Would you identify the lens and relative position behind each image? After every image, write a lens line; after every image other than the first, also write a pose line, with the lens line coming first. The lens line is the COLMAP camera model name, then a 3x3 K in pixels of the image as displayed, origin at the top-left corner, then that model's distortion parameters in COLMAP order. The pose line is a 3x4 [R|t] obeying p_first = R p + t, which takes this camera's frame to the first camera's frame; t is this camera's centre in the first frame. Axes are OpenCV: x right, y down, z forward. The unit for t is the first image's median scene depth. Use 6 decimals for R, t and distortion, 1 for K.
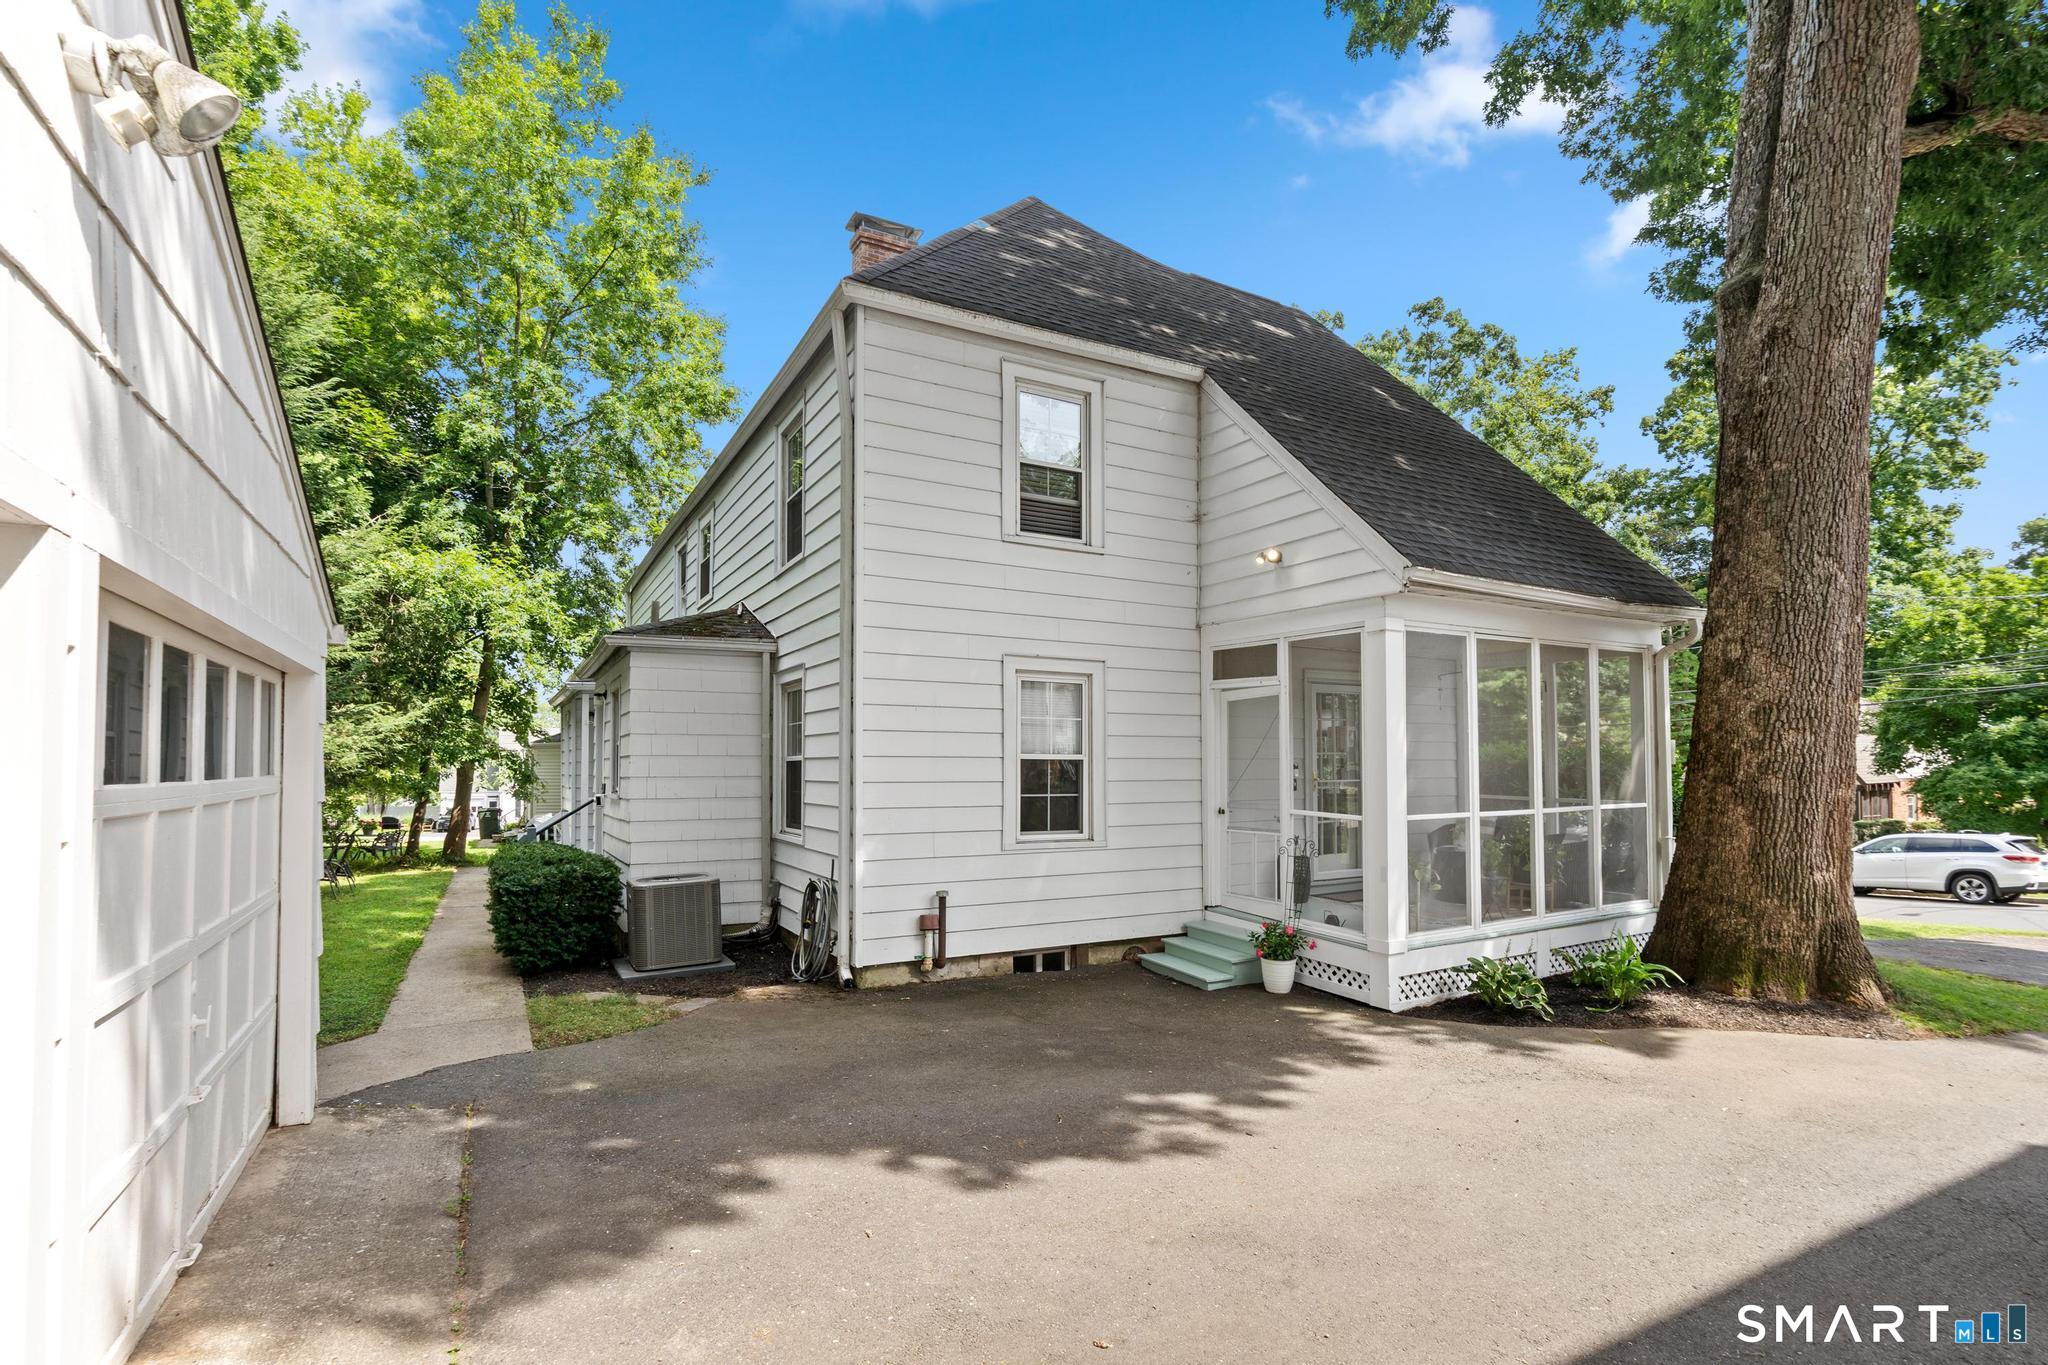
lens RADIAL K [[929.2, 0, 989.7], [0, 929.2, 679.2], [0, 0, 1]] dist [-0.000371, 0.000018]
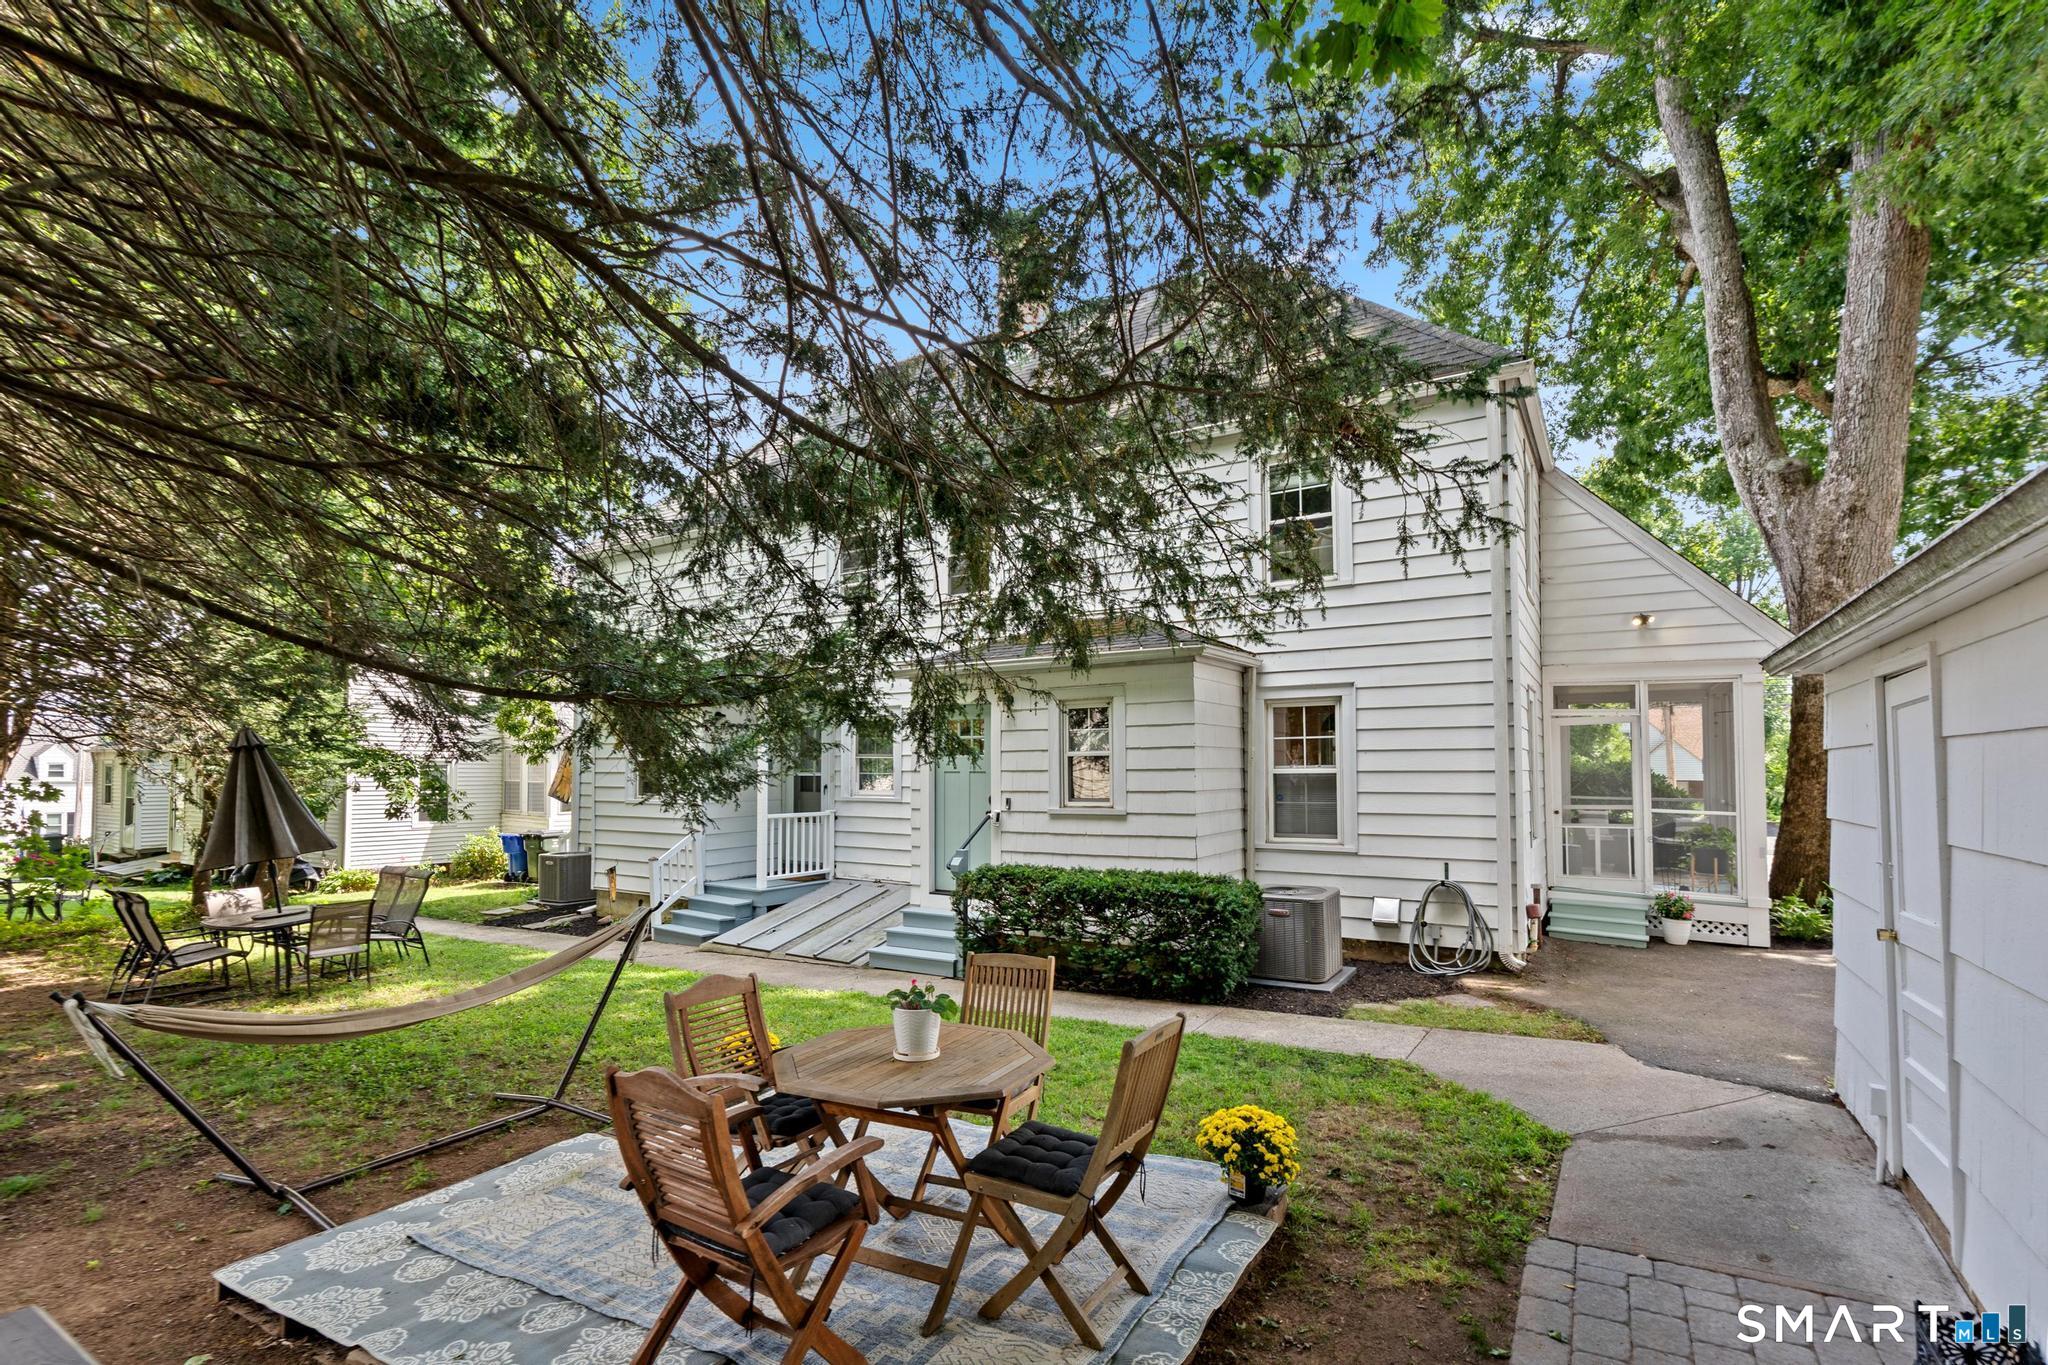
lens RADIAL K [[929.2, 0, 989.7], [0, 929.2, 679.2], [0, 0, 1]] dist [-0.000371, 0.000018]
pose [[0.875363, 0.044419, 0.481422, -1.234602], [-0.038679, 0.999013, -0.021845, 0.019764], [-0.481917, 0.000501, 0.876217, 0.297875]]
